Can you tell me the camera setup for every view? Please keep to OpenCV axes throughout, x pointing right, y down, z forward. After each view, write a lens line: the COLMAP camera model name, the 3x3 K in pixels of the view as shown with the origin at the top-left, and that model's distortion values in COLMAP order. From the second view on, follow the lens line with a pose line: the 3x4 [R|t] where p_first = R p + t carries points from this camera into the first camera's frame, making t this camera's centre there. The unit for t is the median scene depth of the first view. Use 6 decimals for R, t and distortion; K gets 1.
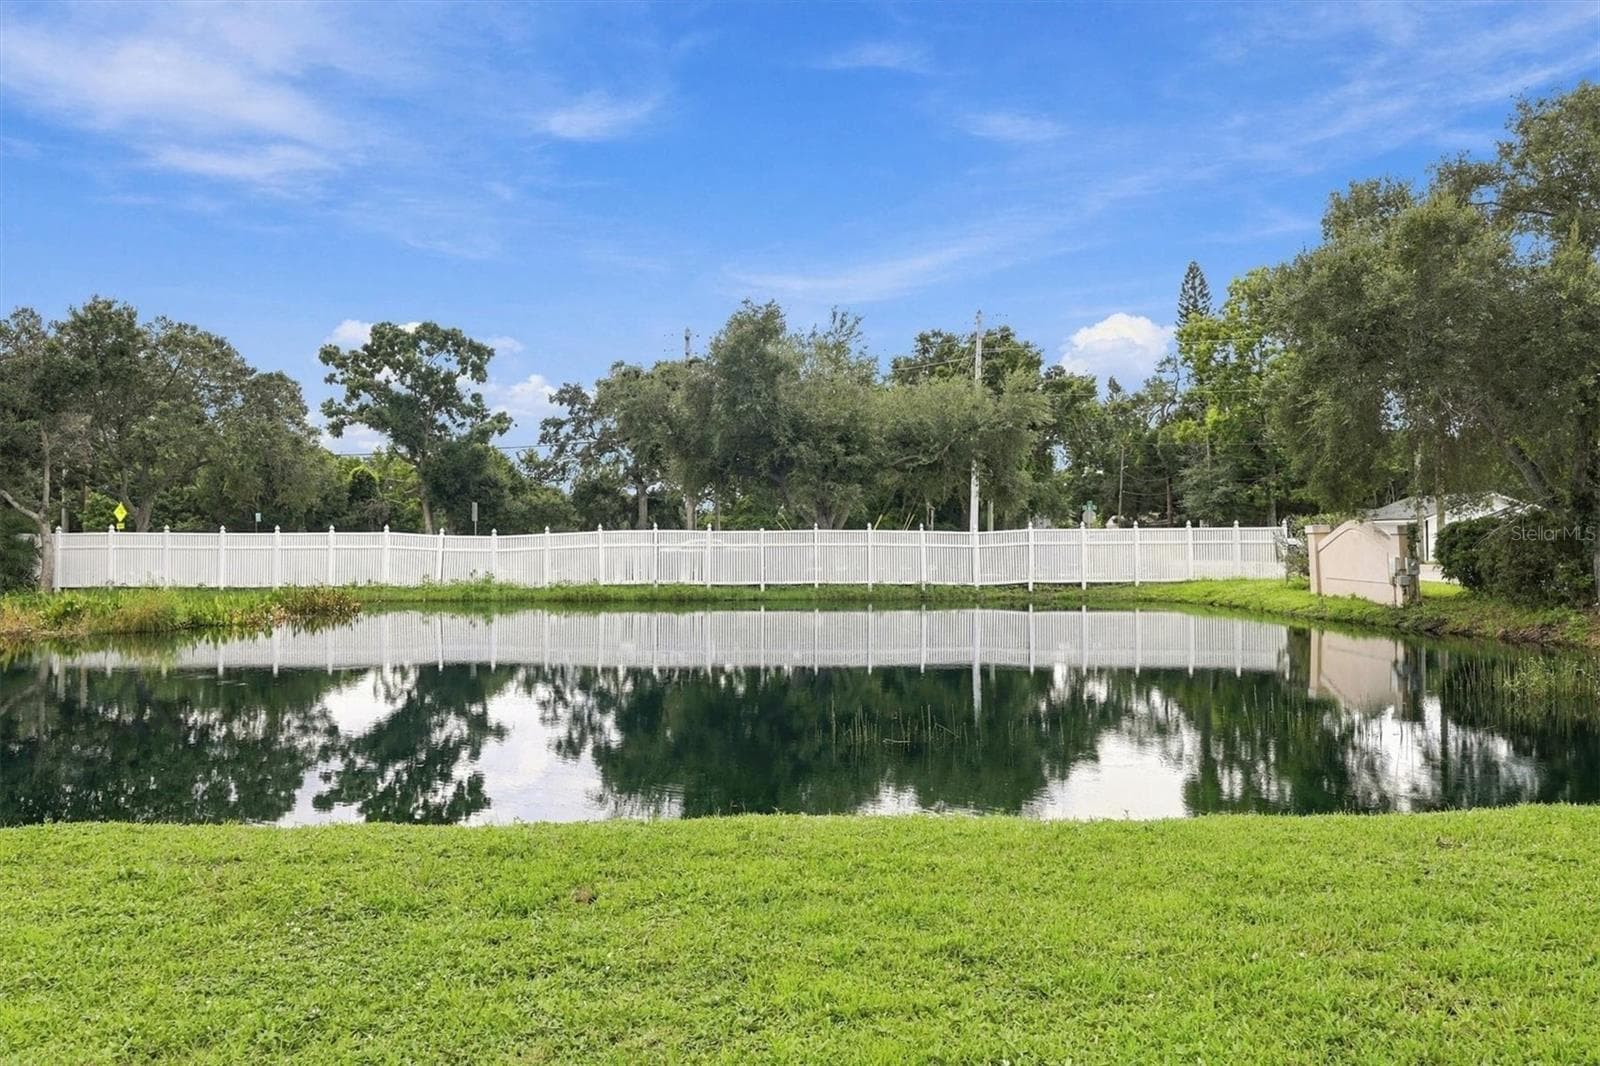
lens RADIAL K [[1119.6, 0, 799.2], [0, 1119.6, 495.8], [0, 0, 1]] dist [0.004255, 0.002197]
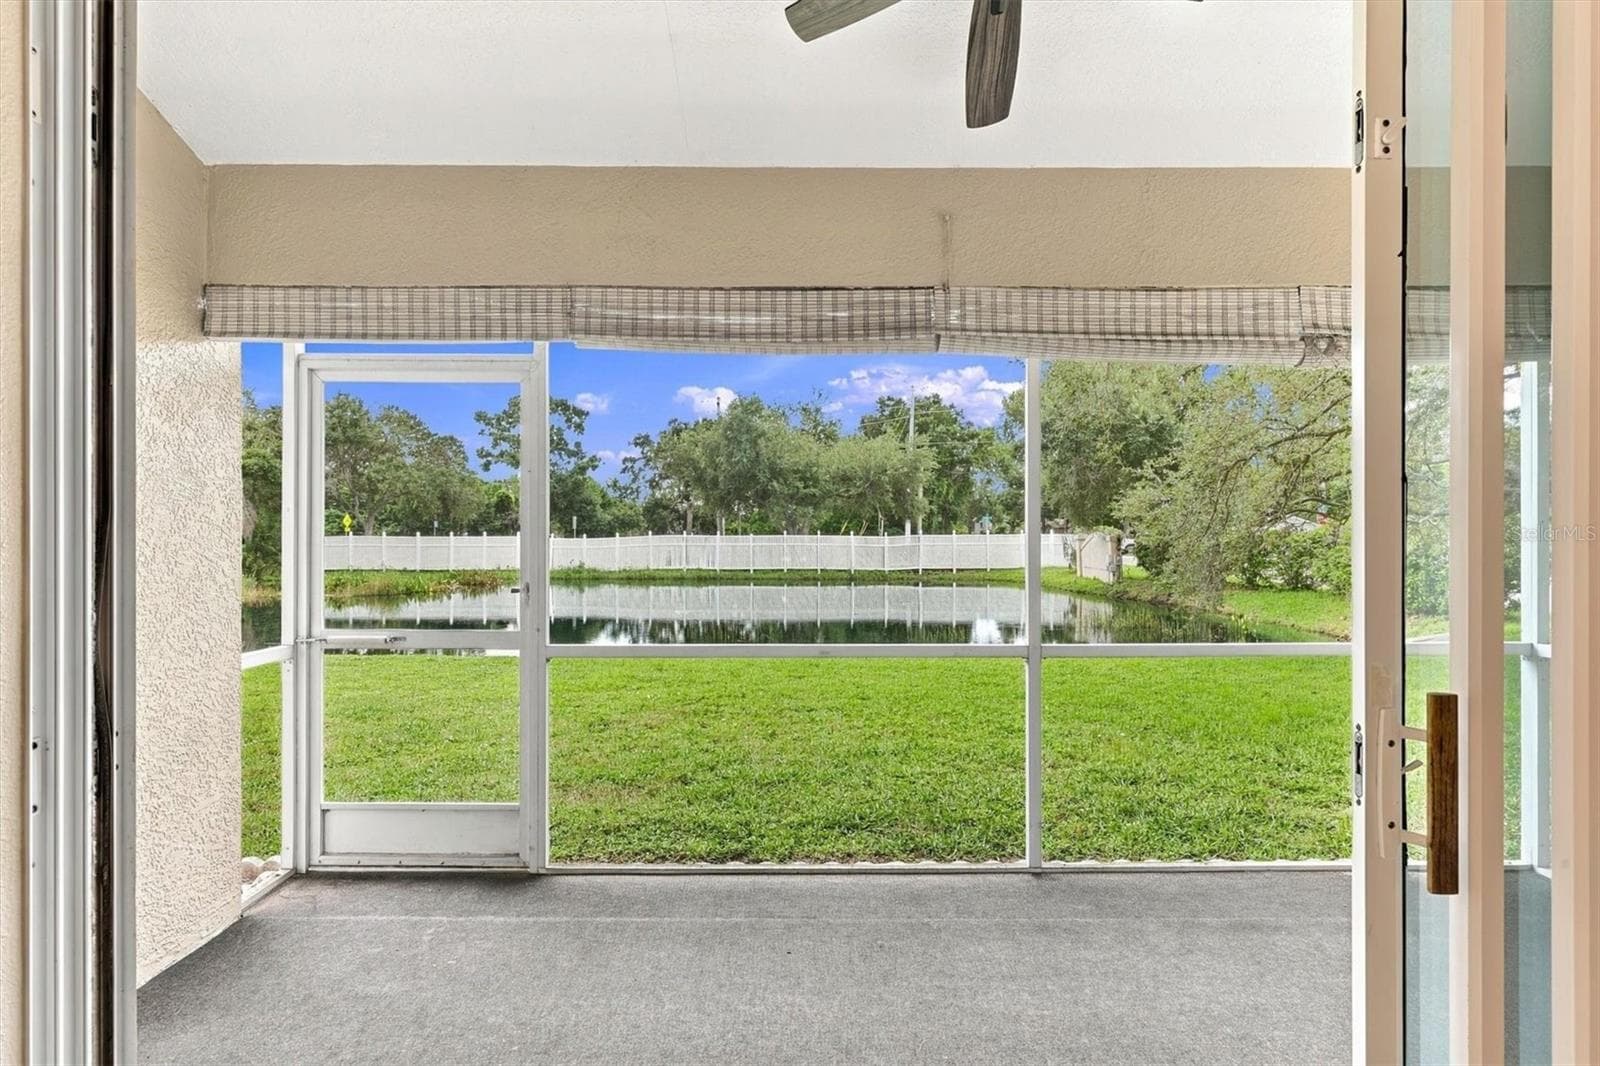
lens RADIAL K [[828.1, 0, 800.0], [0, 828.1, 533.0], [0, 0, 1]] dist [0.002770, -0.000125]
pose [[0.999586, 0.002131, -0.028704, 0.064796], [-0.001101, 0.999355, 0.035885, -0.014014], [0.028762, -0.035839, 0.998944, -0.163294]]
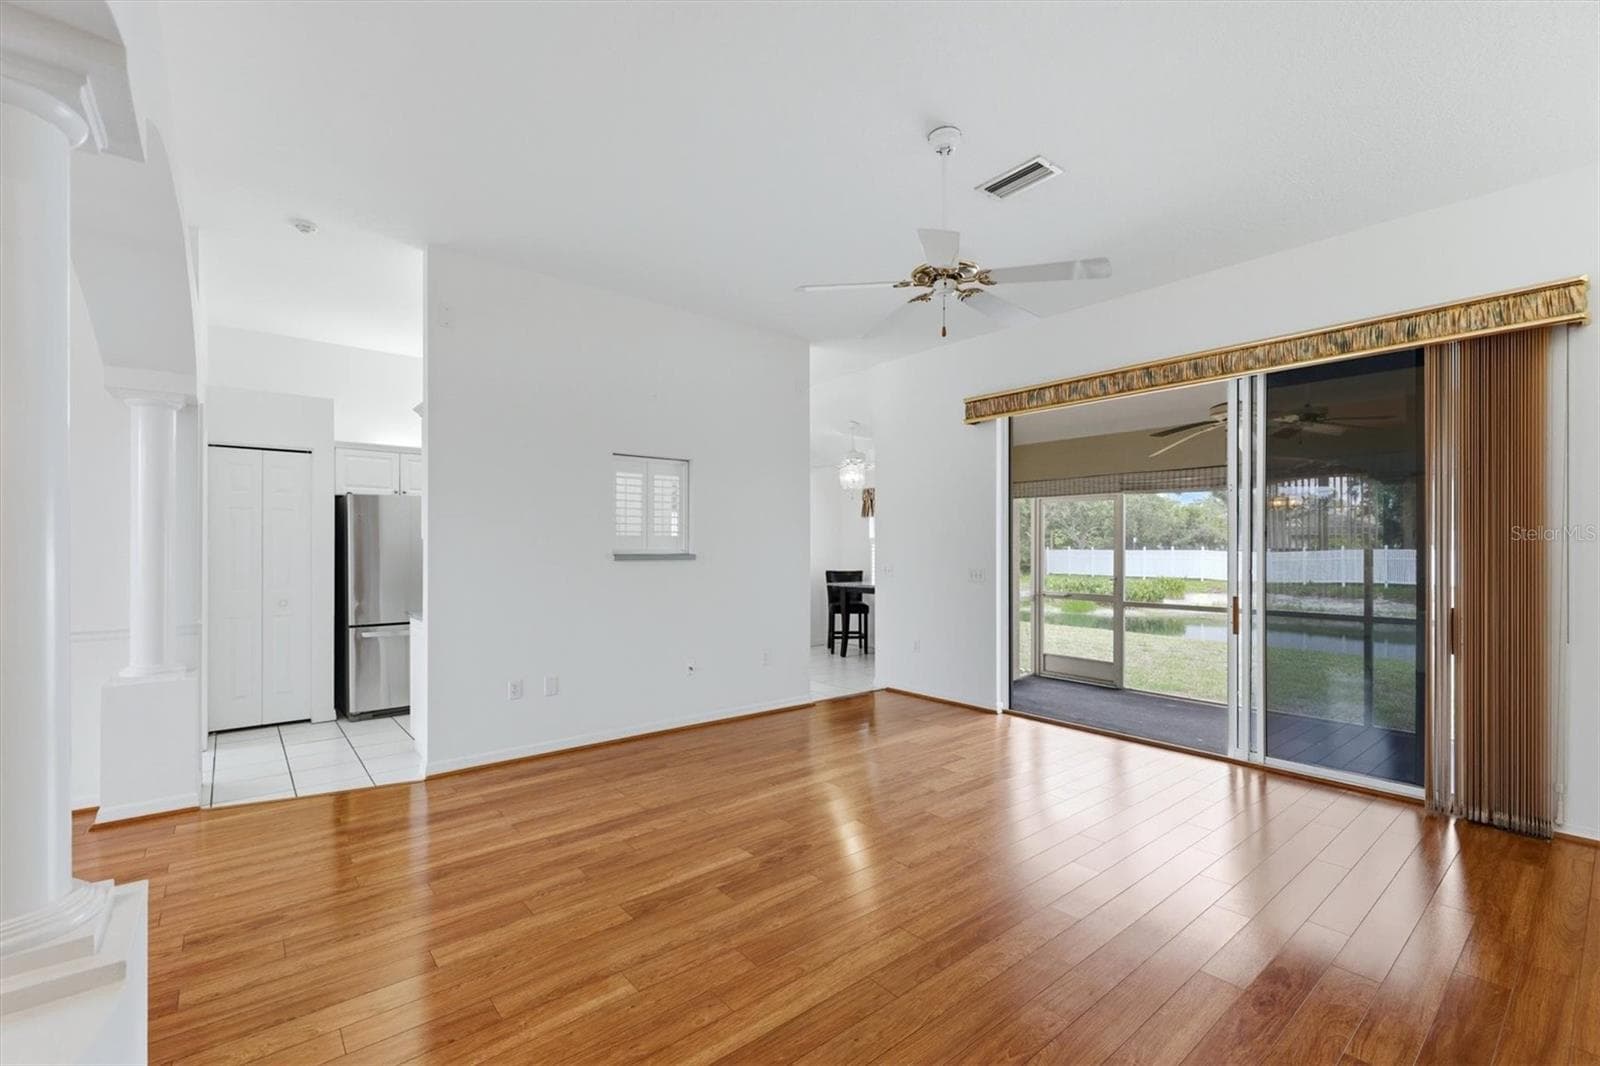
lens RADIAL K [[686.8, 0, 784.5], [0, 686.8, 538.4], [0, 0, 1]] dist [0.005189, 0.000080]
pose [[0.603944, -0.007189, -0.796994, 0.124185], [0.028471, 0.999516, 0.012559, -0.020638], [0.796518, -0.030276, 0.603856, -0.255386]]
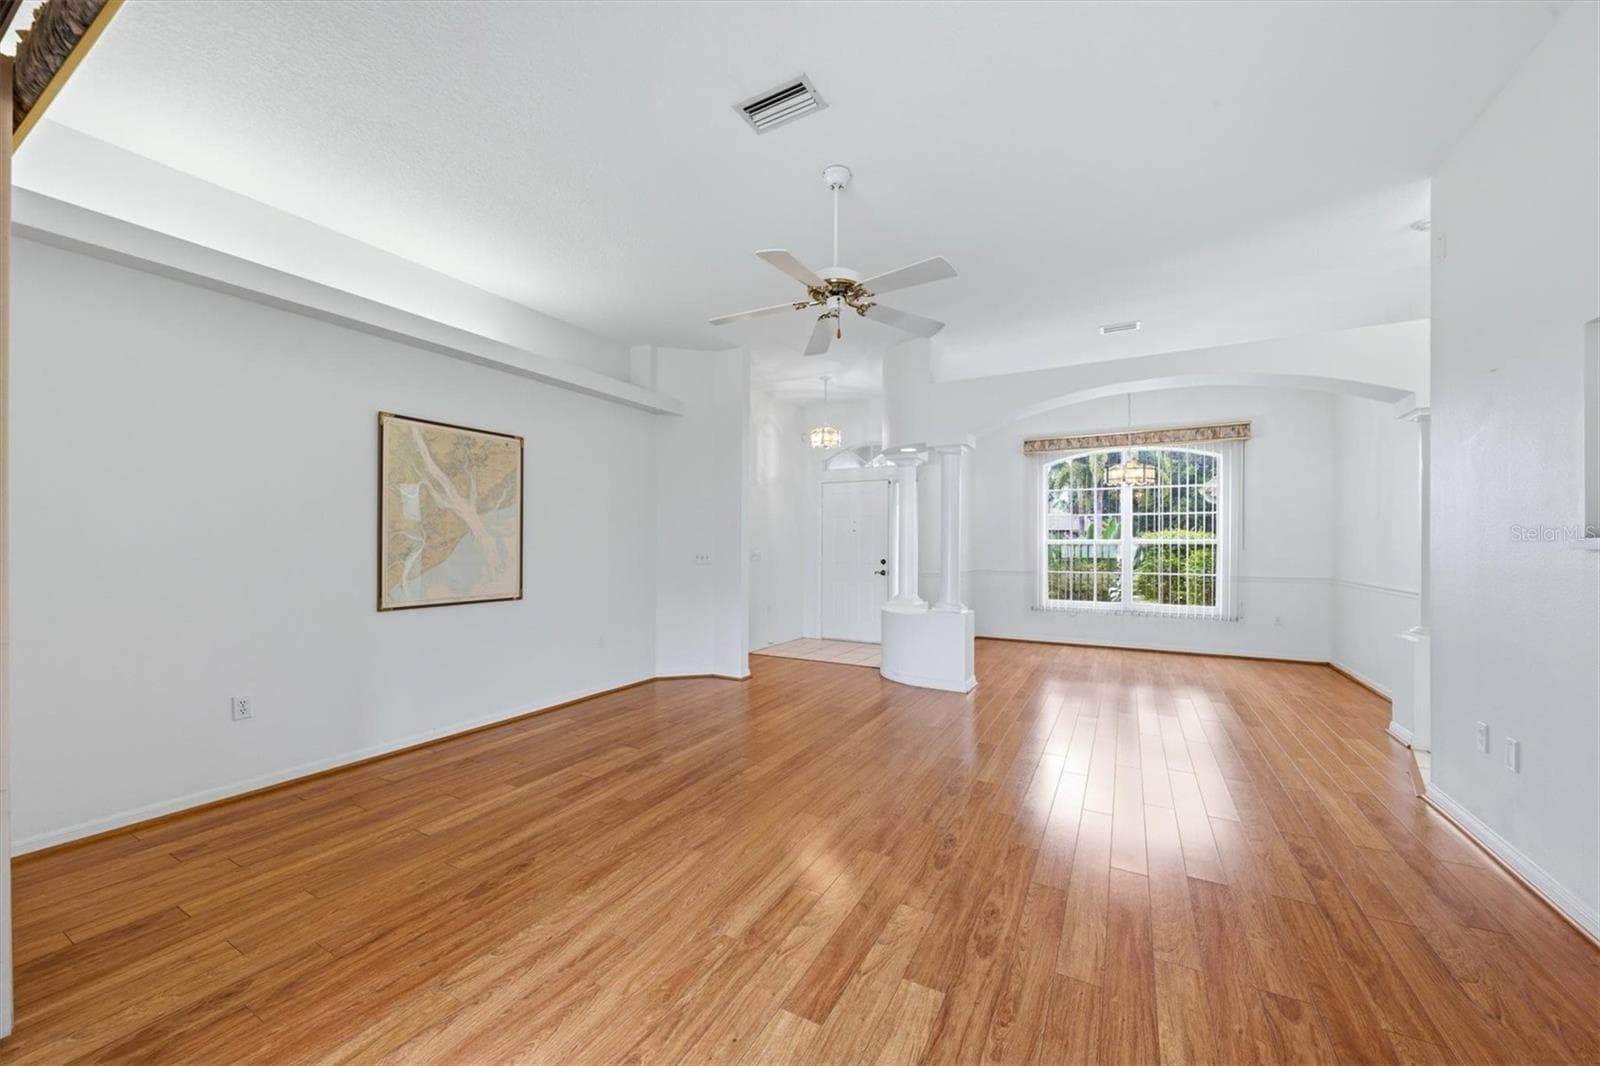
lens RADIAL K [[593.3, 0, 796.2], [0, 593.3, 546.6], [0, 0, 1]] dist [0.006913, -0.004647]
pose [[-0.859542, -0.001362, 0.511063, 0.046112], [-0.020181, 0.999307, -0.031278, -0.013901], [-0.510666, -0.037199, -0.858974, -0.137402]]
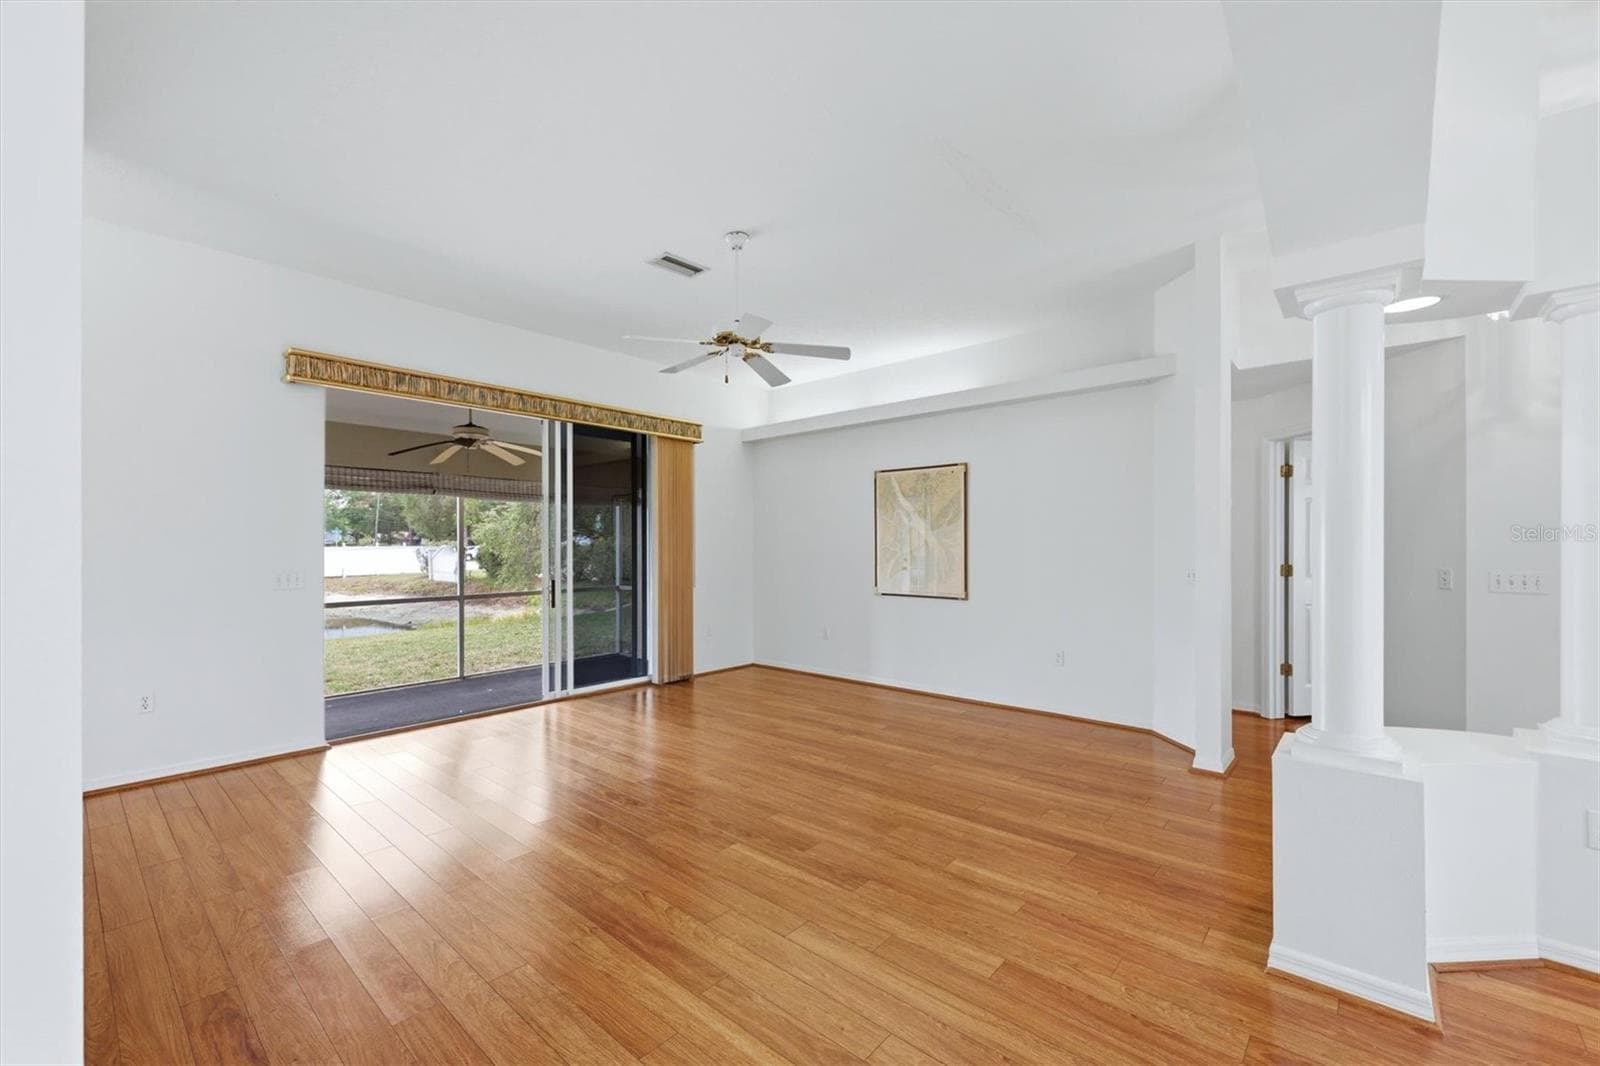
lens RADIAL K [[655.1, 0, 796.3], [0, 655.1, 547.8], [0, 0, 1]] dist [0.007000, -0.000208]
pose [[0.682697, -0.001958, 0.730699, 0.018038], [-0.028162, 0.999183, 0.028990, -0.020622], [-0.730159, -0.040369, 0.682084, -0.267115]]
